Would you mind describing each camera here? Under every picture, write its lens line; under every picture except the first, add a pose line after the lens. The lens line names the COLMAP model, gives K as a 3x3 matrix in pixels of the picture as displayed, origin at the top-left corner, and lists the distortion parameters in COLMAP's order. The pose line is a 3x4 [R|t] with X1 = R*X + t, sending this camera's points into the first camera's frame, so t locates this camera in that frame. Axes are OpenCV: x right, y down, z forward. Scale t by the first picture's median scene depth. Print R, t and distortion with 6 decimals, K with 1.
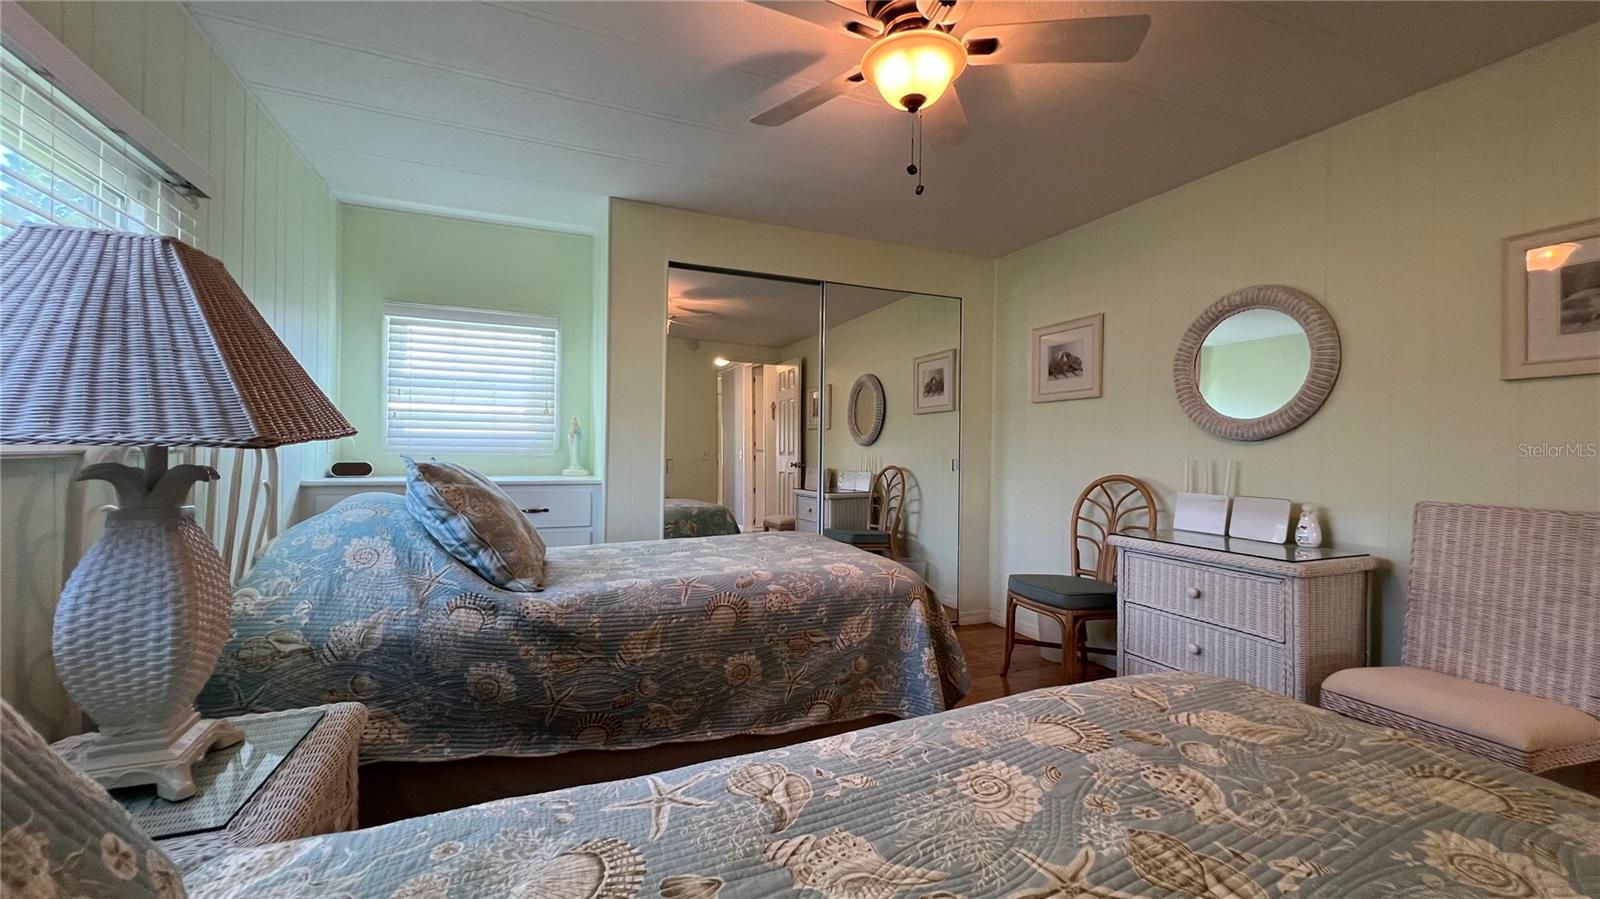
lens RADIAL K [[640.5, 0, 804.8], [0, 640.5, 449.8], [0, 0, 1]] dist [-0.003155, 0.000732]
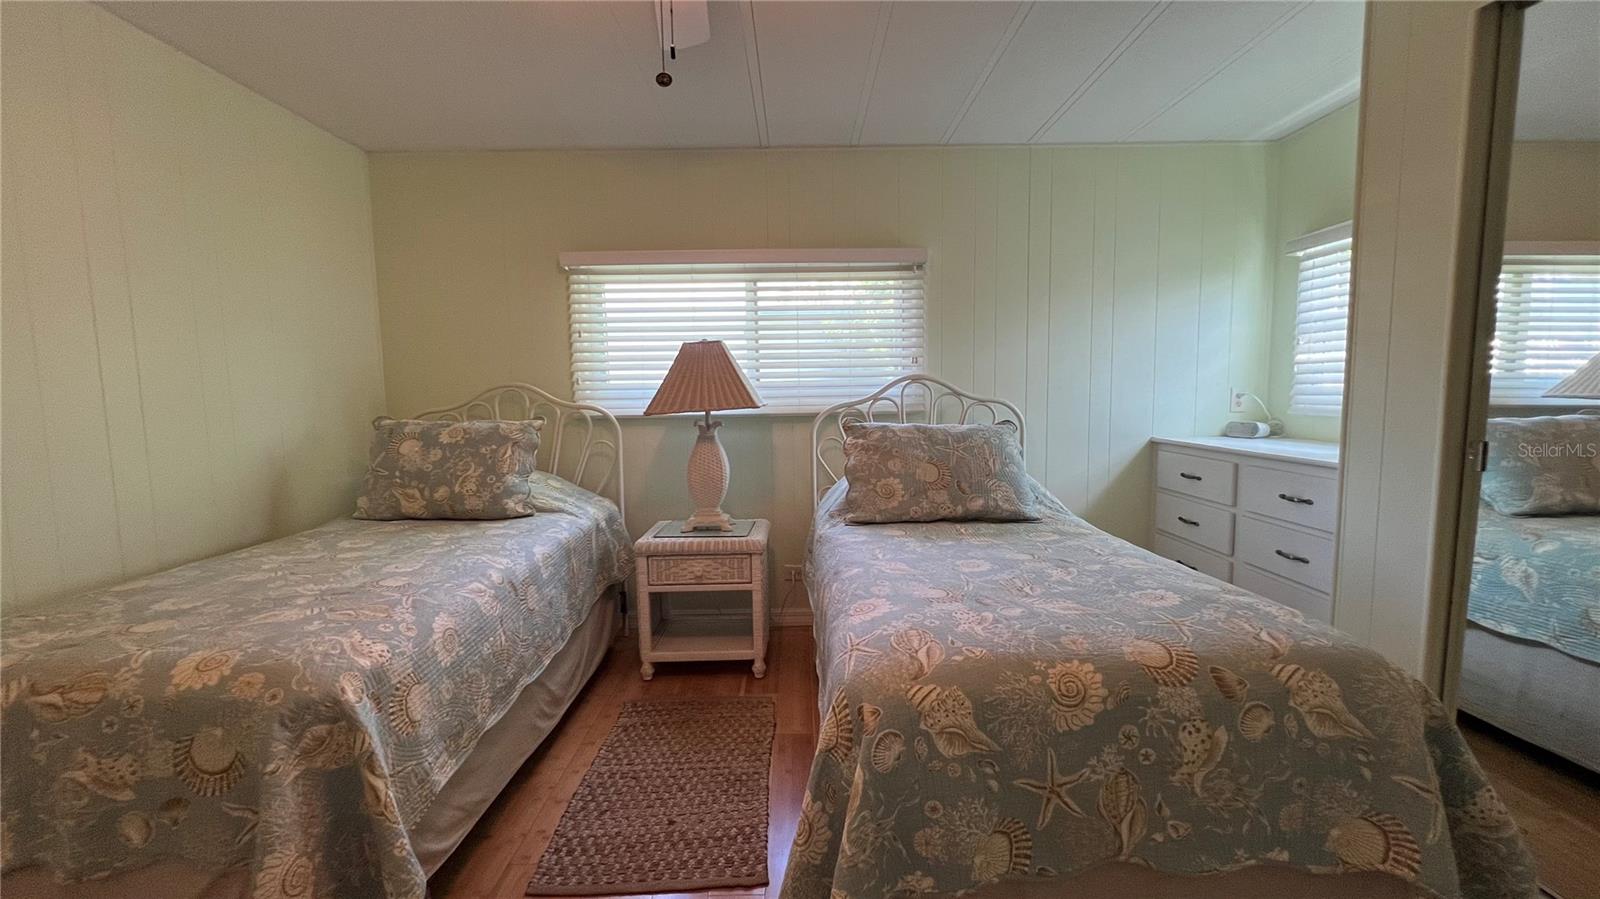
lens RADIAL K [[640.5, 0, 804.8], [0, 640.5, 449.8], [0, 0, 1]] dist [-0.003155, 0.000732]
pose [[-0.393445, 0.082008, -0.915683, 0.752979], [0.008614, 0.996299, 0.085527, -0.044327], [0.919308, 0.025762, -0.392695, 1.337348]]
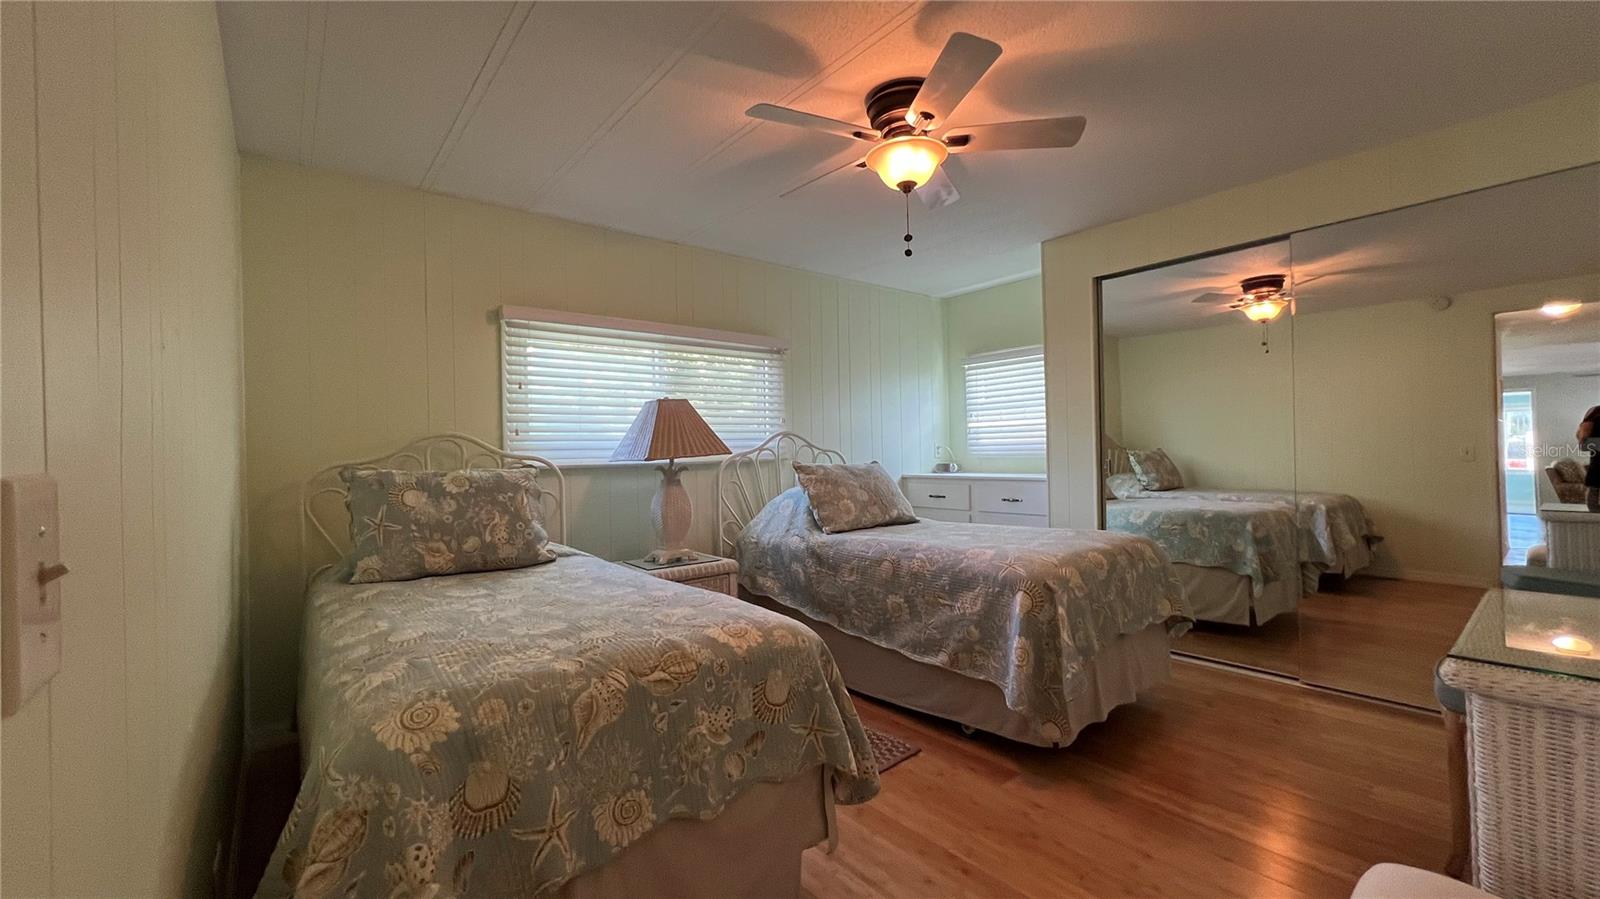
lens RADIAL K [[640.5, 0, 804.8], [0, 640.5, 449.8], [0, 0, 1]] dist [-0.003155, 0.000732]
pose [[0.278620, -0.021064, -0.960170, 1.233253], [0.024483, 0.999590, -0.014825, 0.003500], [0.960089, -0.019377, 0.279022, 0.394031]]
